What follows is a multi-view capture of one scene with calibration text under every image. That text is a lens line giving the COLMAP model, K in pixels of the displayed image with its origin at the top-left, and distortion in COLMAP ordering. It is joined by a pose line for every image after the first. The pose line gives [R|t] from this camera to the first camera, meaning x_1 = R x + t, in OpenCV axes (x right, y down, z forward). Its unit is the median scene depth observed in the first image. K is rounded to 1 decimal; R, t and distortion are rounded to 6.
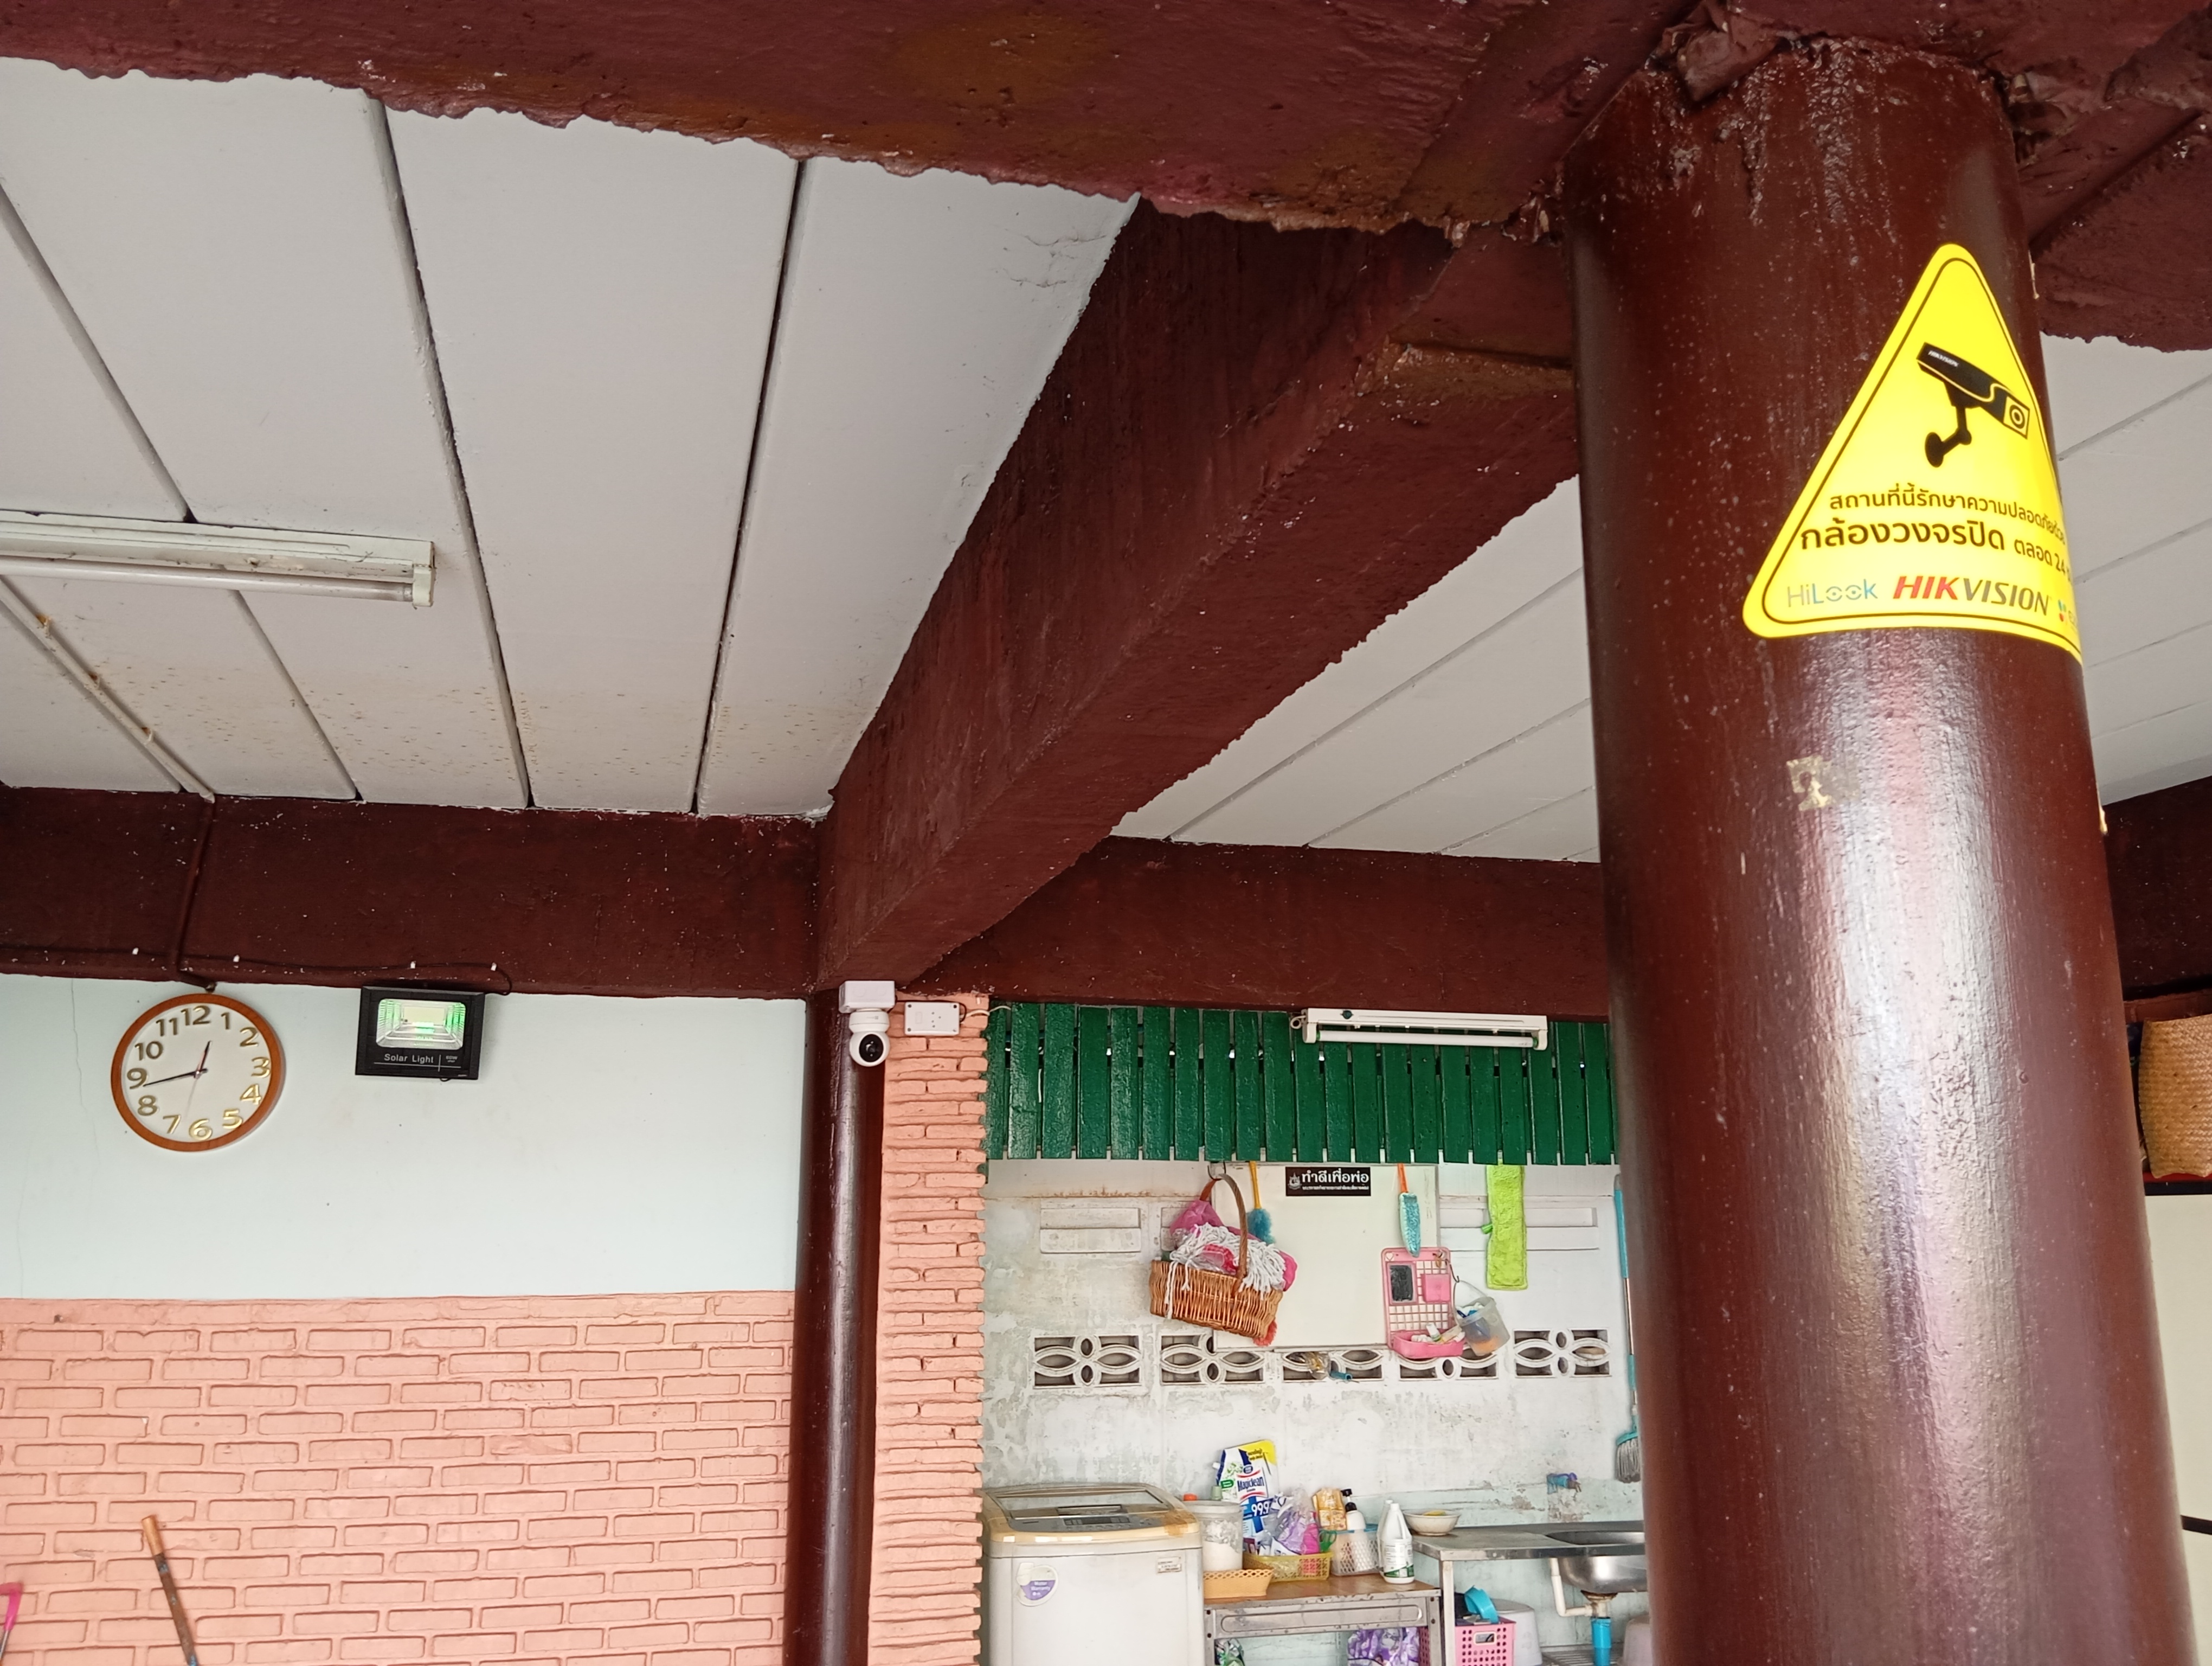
lens RADIAL K [[1848.2, 0, 1102.9], [0, 1848.2, 932.5], [0, 0, 1]] dist [-0.003198, -0.100546]
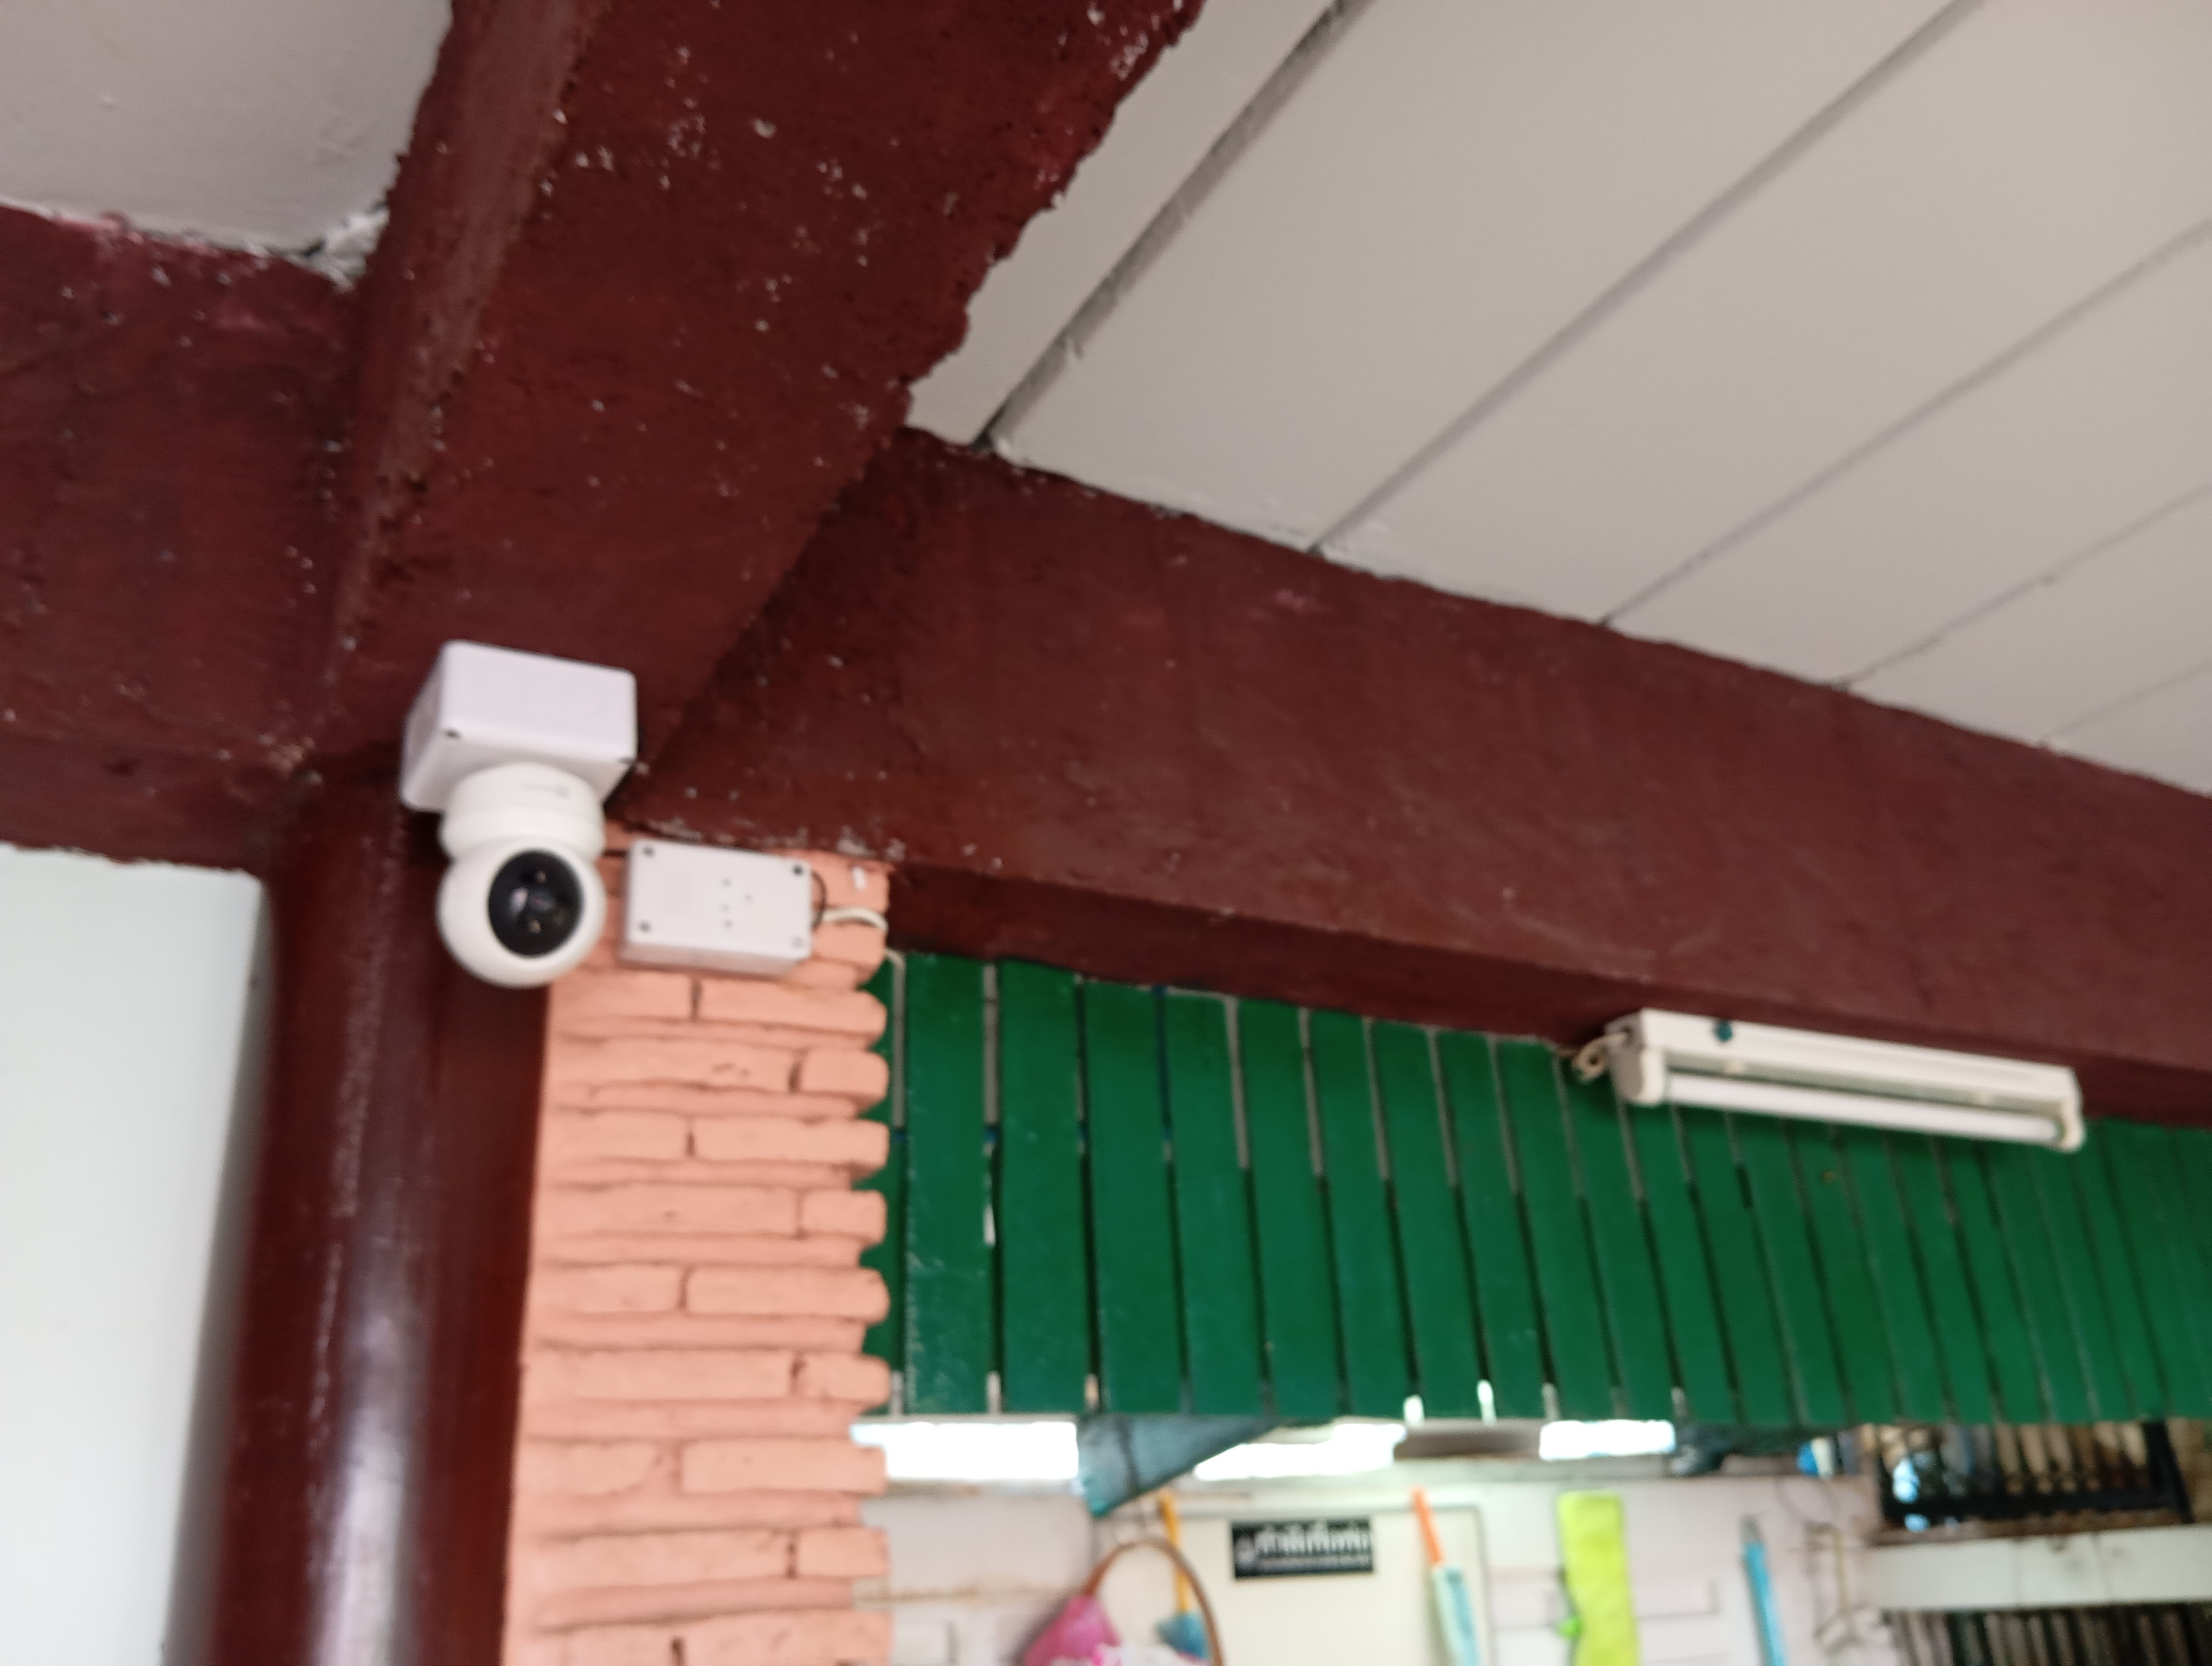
lens RADIAL K [[1848.2, 0, 1102.9], [0, 1848.2, 932.5], [0, 0, 1]] dist [-0.003198, -0.100546]
pose [[0.963299, 0.044200, 0.264768, -0.109990], [0.017856, 0.973614, -0.227501, 0.118152], [-0.267837, 0.223879, 0.937092, 0.697874]]
